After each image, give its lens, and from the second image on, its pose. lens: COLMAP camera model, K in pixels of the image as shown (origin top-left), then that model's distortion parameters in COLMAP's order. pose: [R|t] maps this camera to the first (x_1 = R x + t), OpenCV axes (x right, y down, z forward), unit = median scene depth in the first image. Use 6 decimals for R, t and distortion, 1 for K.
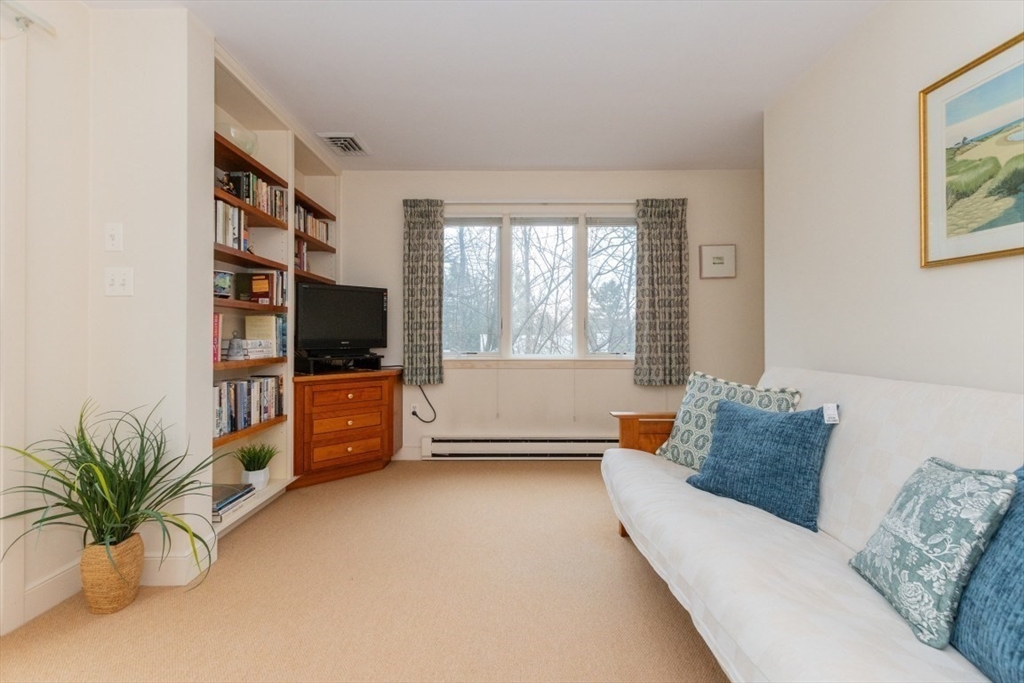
lens RADIAL K [[421.6, 0, 509.4], [0, 421.6, 327.8], [0, 0, 1]] dist [0.000121, 0.000010]
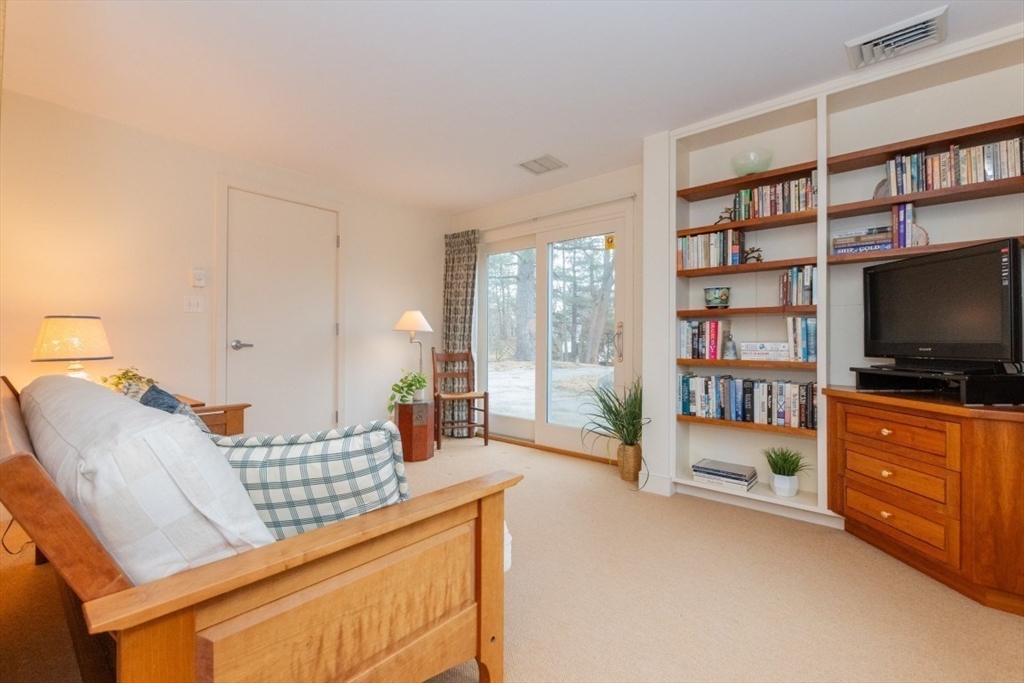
lens RADIAL K [[446.7, 0, 513.7], [0, 446.7, 352.0], [0, 0, 1]] dist [0.000252, 0.000009]
pose [[-0.661918, 0.004622, -0.749562, 0.602525], [0.003320, 0.999989, 0.003235, 0.044531], [0.749569, -0.000348, -0.661926, 1.229505]]
